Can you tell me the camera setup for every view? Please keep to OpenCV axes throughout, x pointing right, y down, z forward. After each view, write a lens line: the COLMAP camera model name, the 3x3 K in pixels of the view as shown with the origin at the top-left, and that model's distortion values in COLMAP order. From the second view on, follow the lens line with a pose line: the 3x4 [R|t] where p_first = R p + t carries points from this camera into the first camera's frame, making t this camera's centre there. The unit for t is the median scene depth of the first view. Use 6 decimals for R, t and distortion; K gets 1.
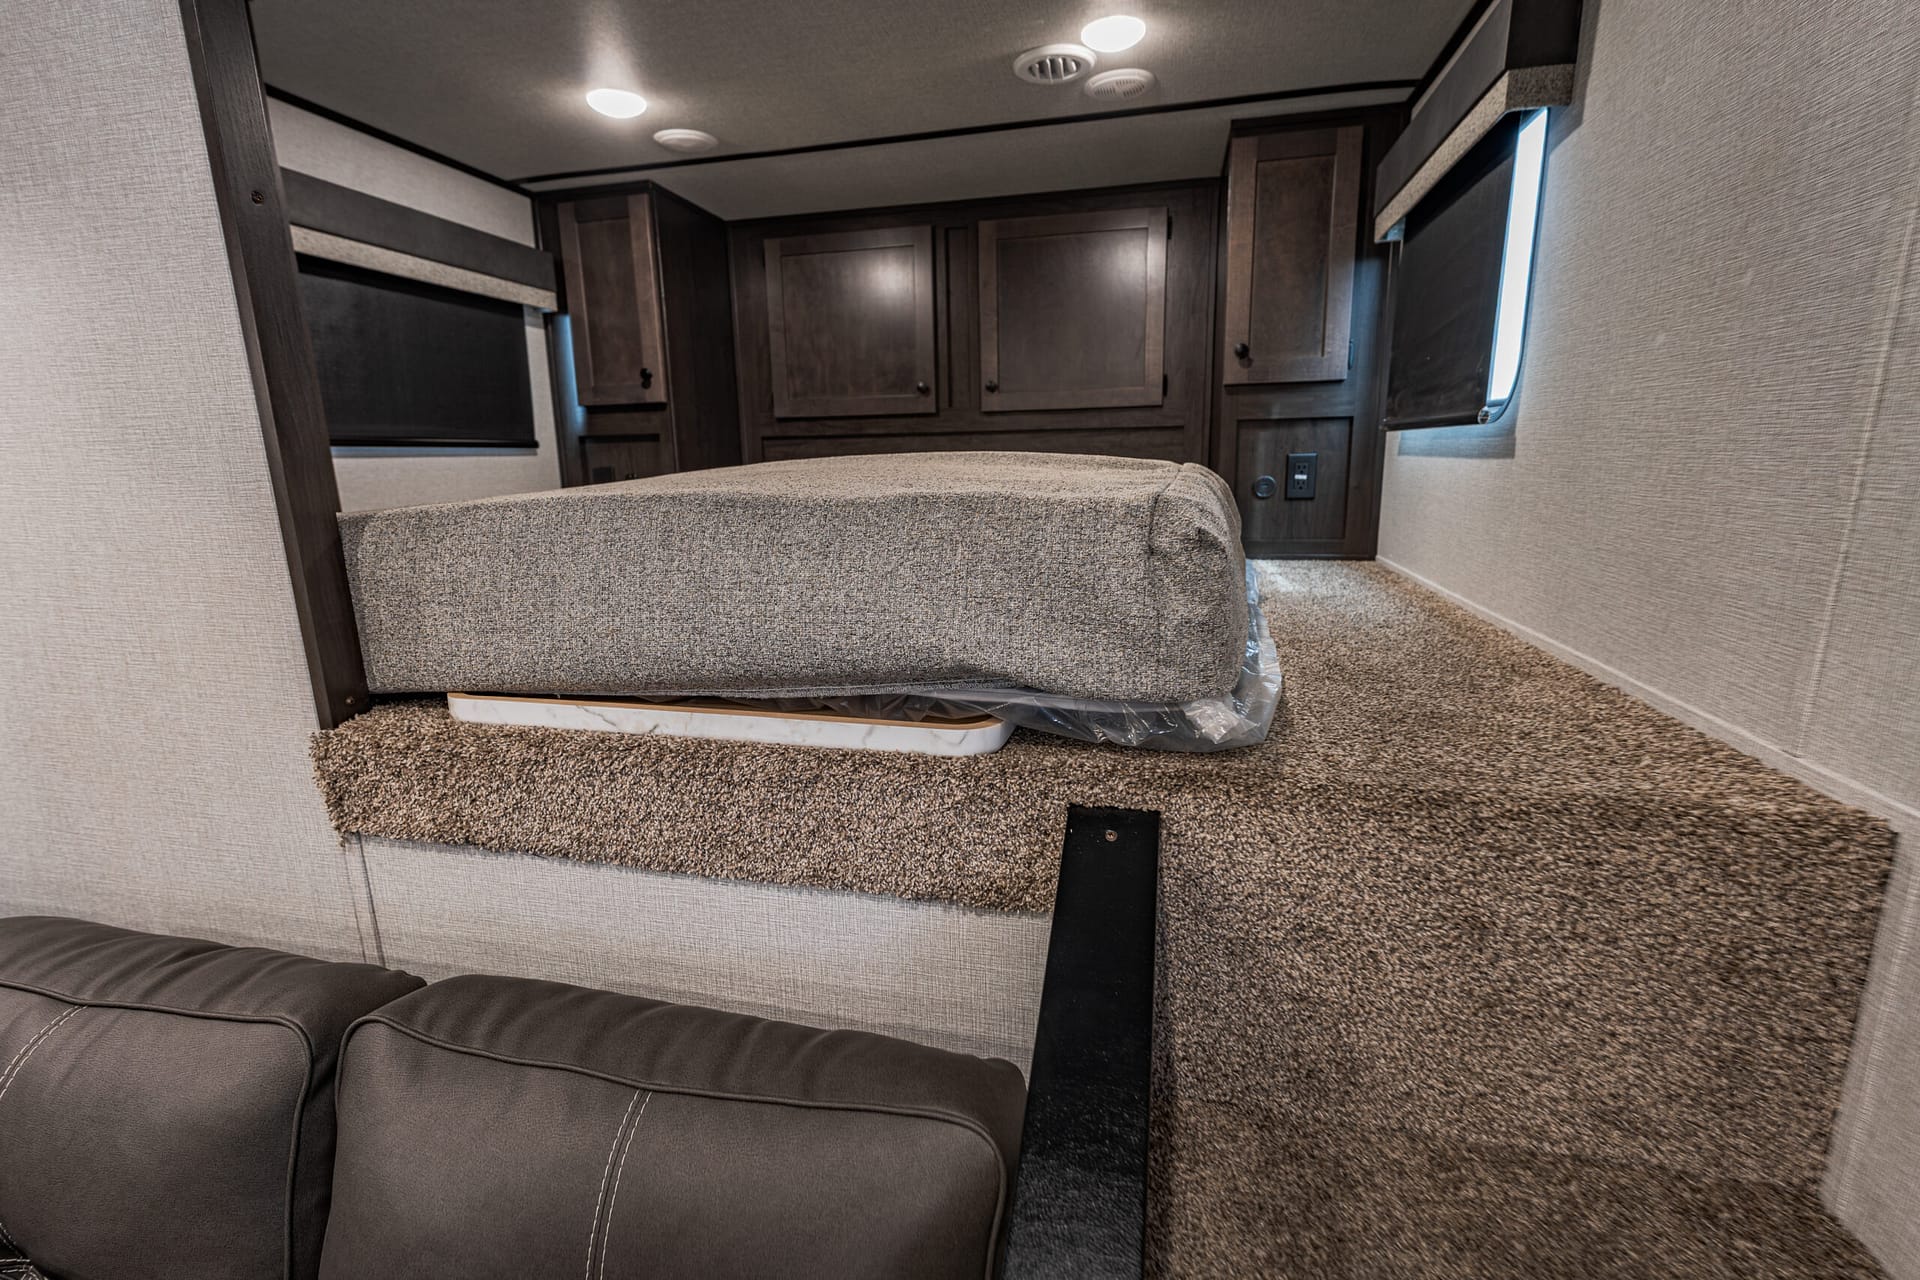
lens RADIAL K [[851.0, 0, 957.1], [0, 851.0, 643.1], [0, 0, 1]] dist [-0.001199, -0.000273]
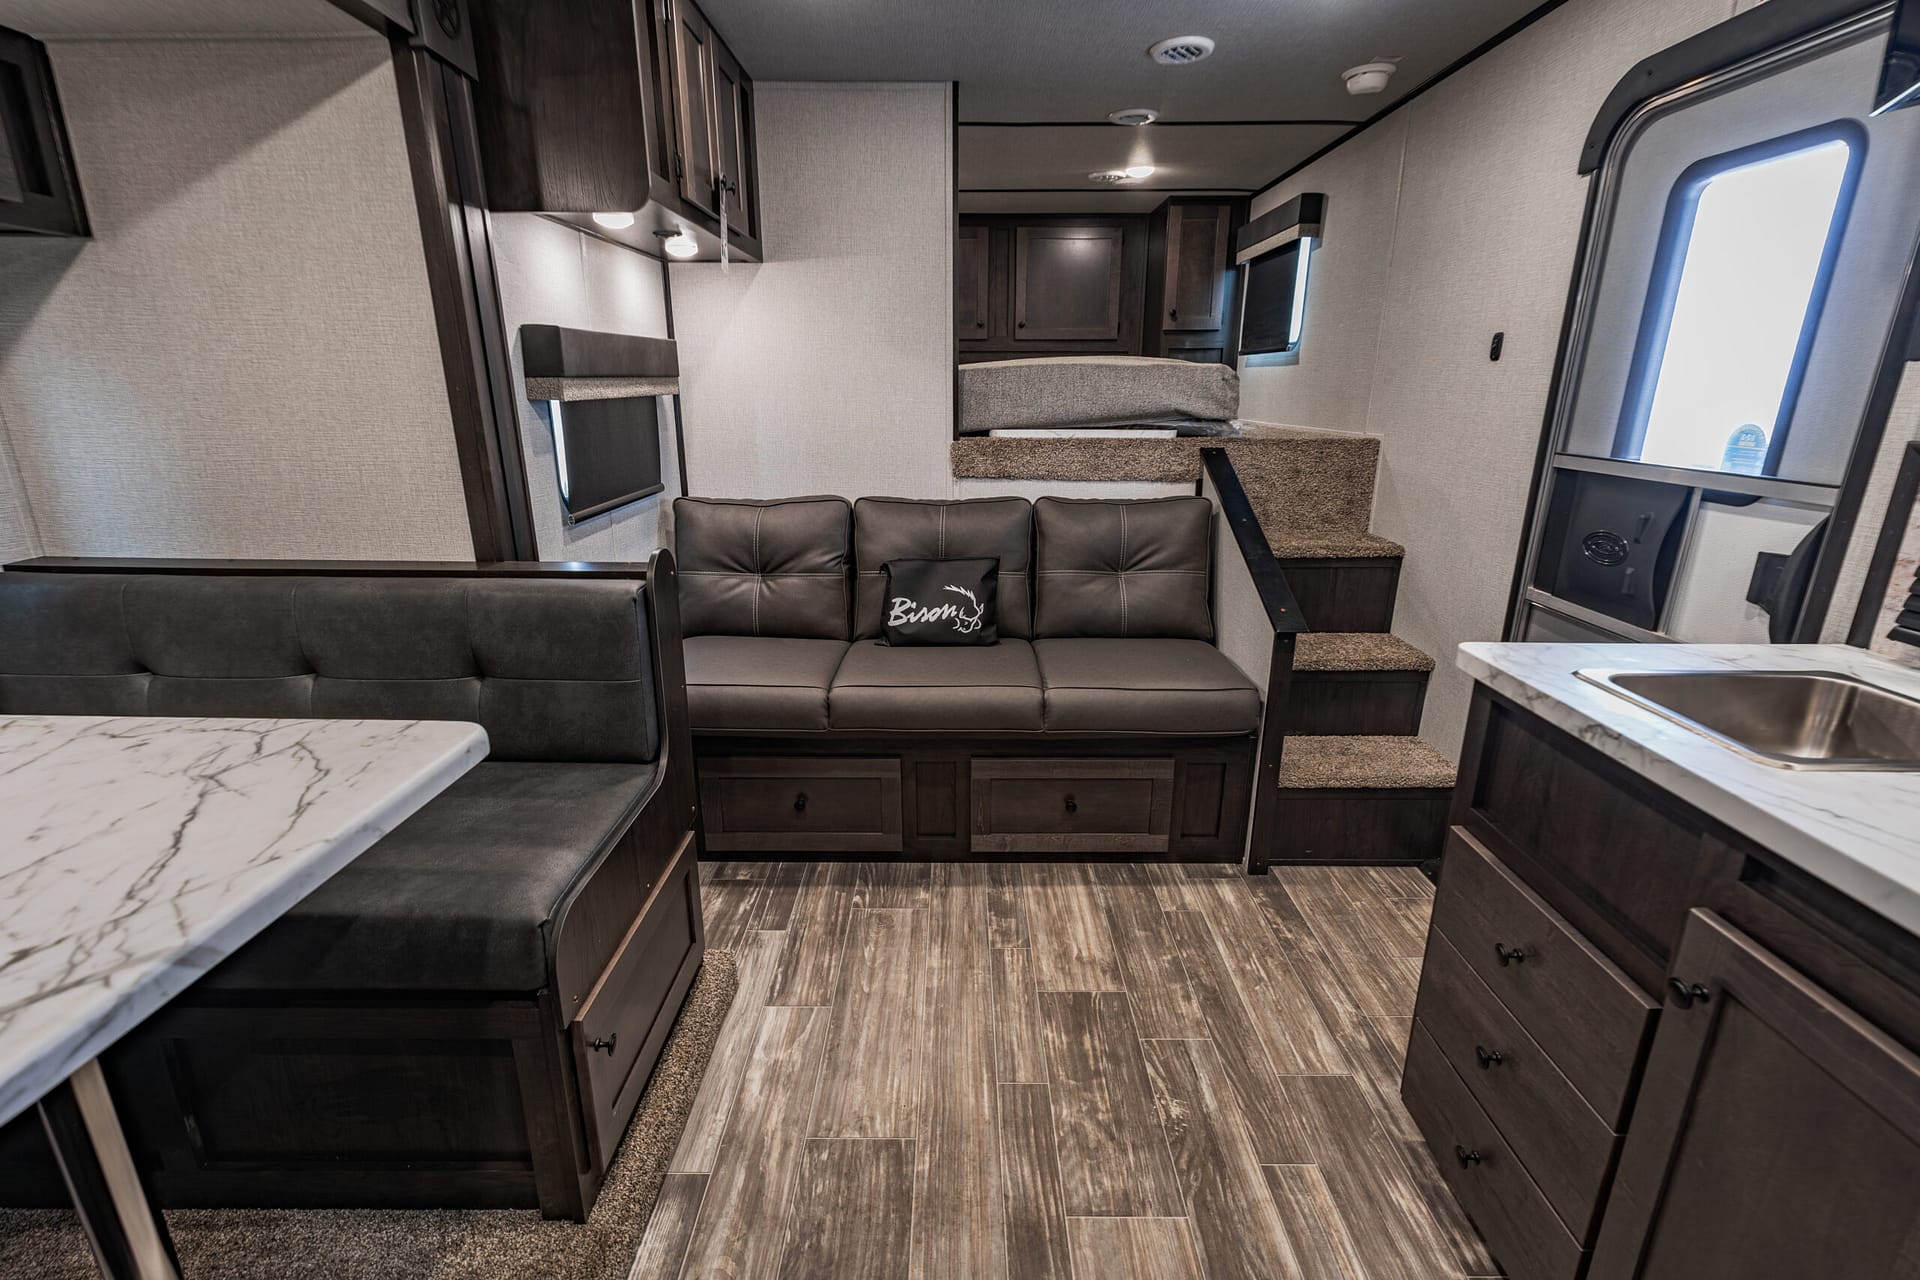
lens RADIAL K [[866.3, 0, 953.8], [0, 866.3, 646.1], [0, 0, 1]] dist [-0.001150, -0.000136]
pose [[0.973320, -0.046097, 0.224774, -1.170637], [0.029223, 0.996539, 0.077827, 0.466972], [-0.227584, -0.069181, 0.971298, -1.620709]]
